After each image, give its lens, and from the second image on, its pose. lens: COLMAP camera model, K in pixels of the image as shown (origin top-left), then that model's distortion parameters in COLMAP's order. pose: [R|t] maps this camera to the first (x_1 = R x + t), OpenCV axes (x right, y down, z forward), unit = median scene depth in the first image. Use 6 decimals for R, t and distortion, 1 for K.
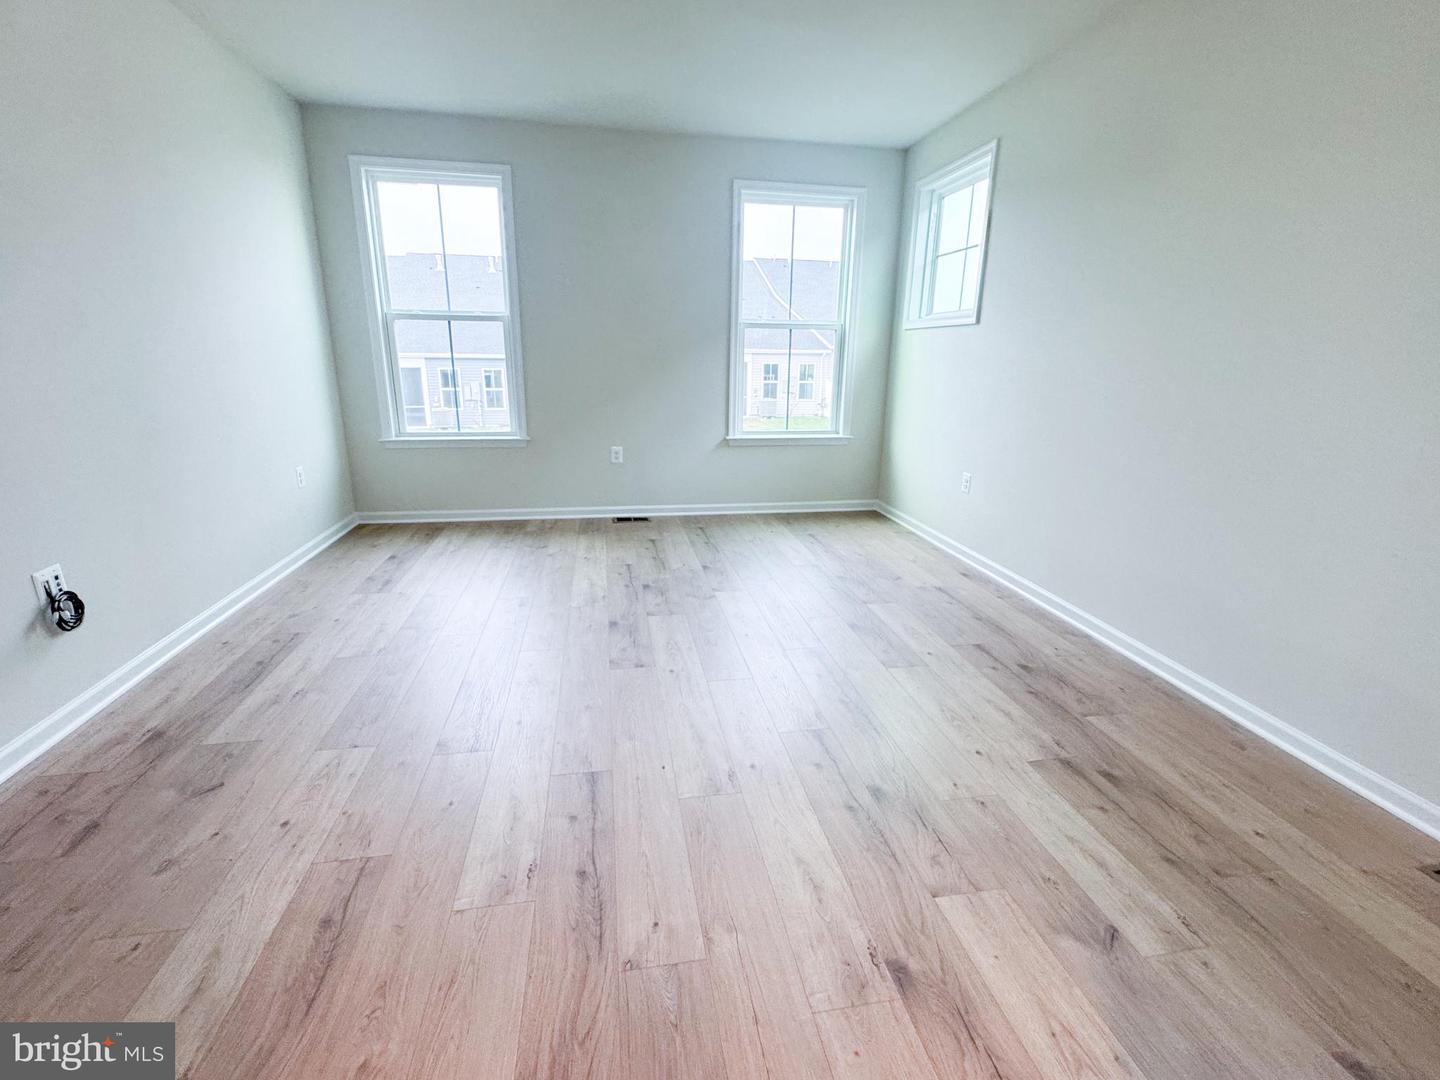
lens RADIAL K [[648.5, 0, 720.0], [0, 648.5, 535.3], [0, 0, 1]] dist [-0.003653, -0.000053]
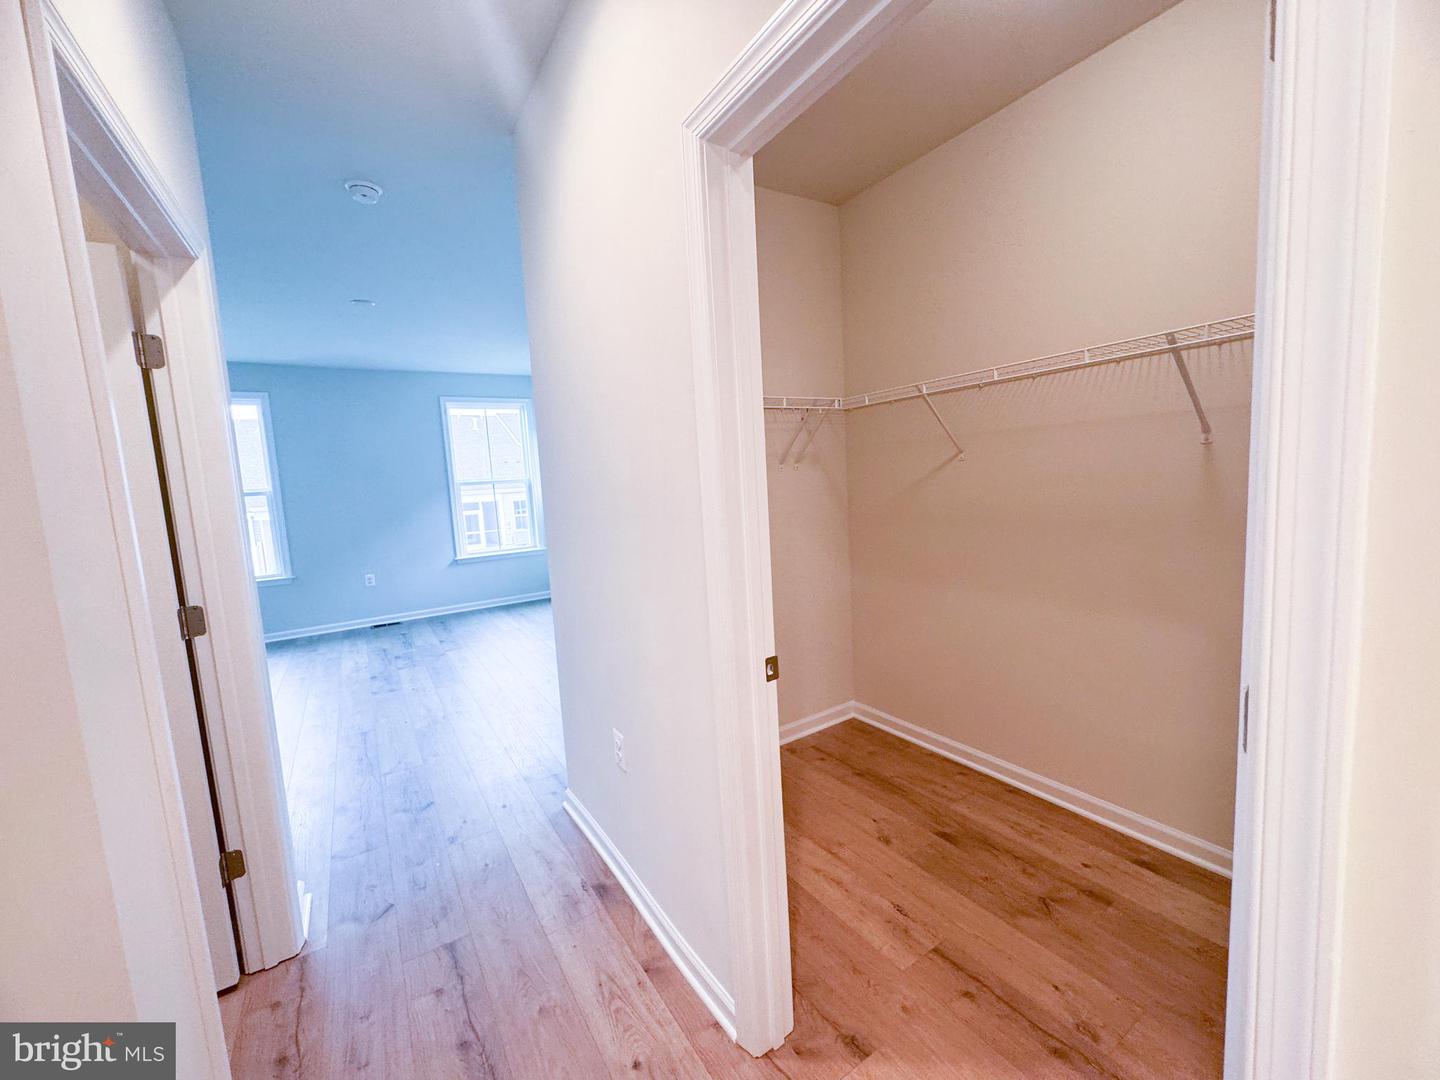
lens RADIAL K [[577.1, 0, 721.5], [0, 577.1, 534.6], [0, 0, 1]] dist [-0.001658, -0.000056]
pose [[0.919730, -0.104870, 0.378284, 0.090448], [0.172946, 0.973341, -0.150652, 0.115117], [-0.352400, 0.203982, 0.913348, -0.491861]]
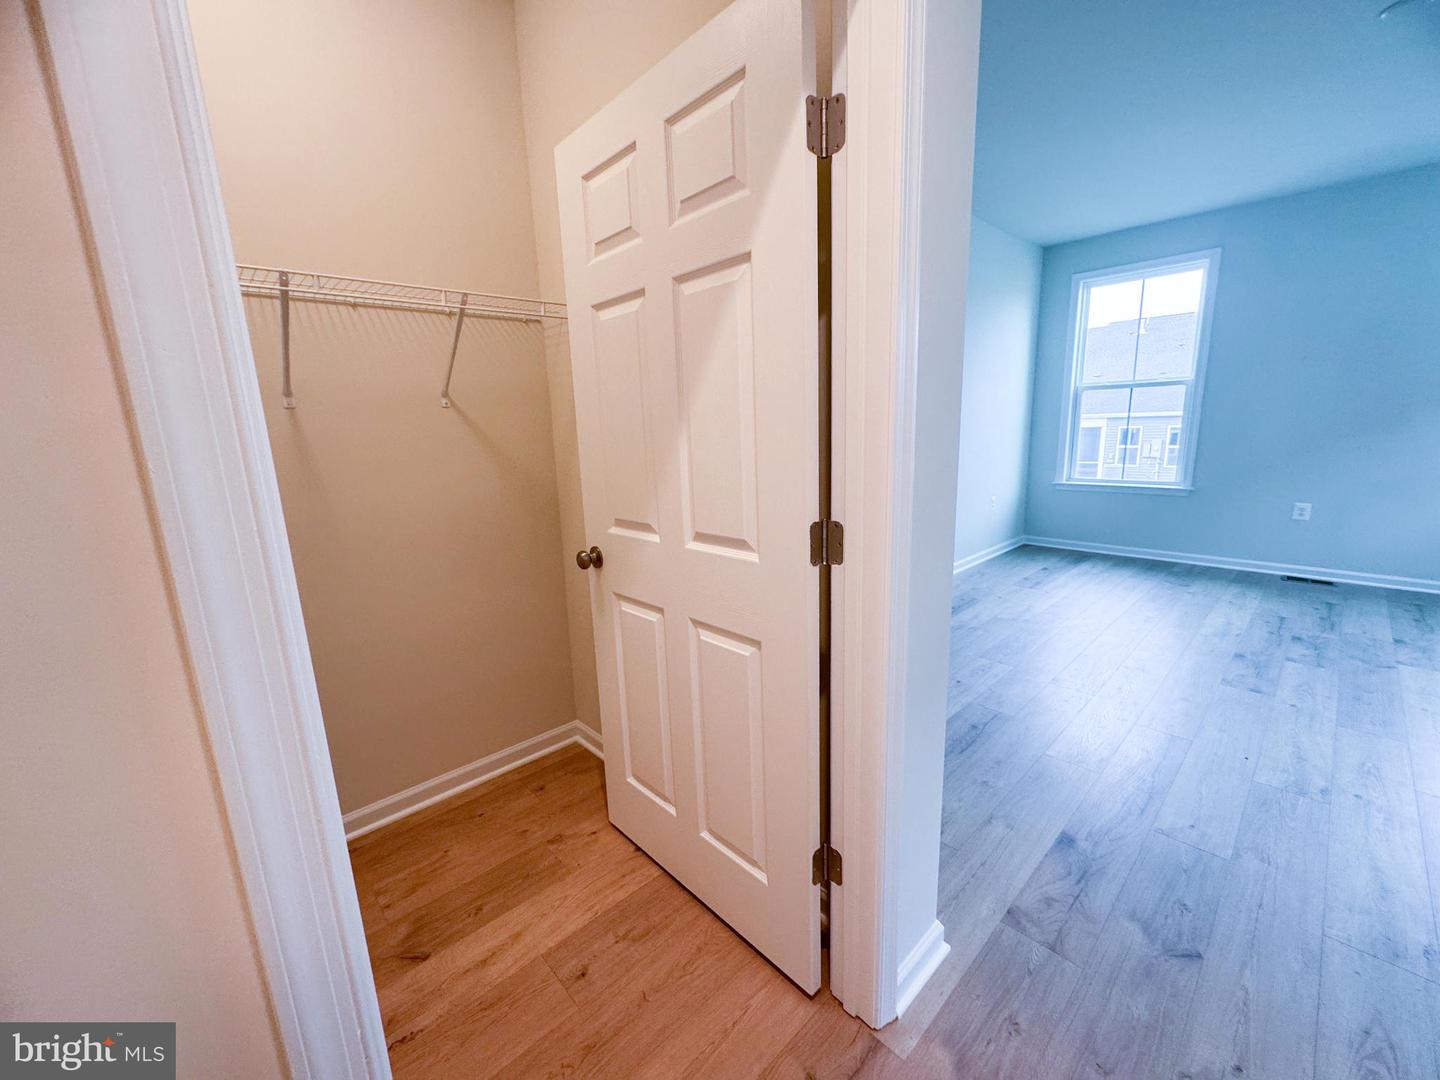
lens RADIAL K [[573.7, 0, 720.0], [0, 573.7, 540.0], [0, 0, 1]] dist [-0.002450, -0.000013]
pose [[0.539750, 0.133650, -0.831148, 0.101078], [-0.184536, 0.982088, 0.038083, 0.051569], [0.821350, 0.132822, 0.554745, -0.201598]]
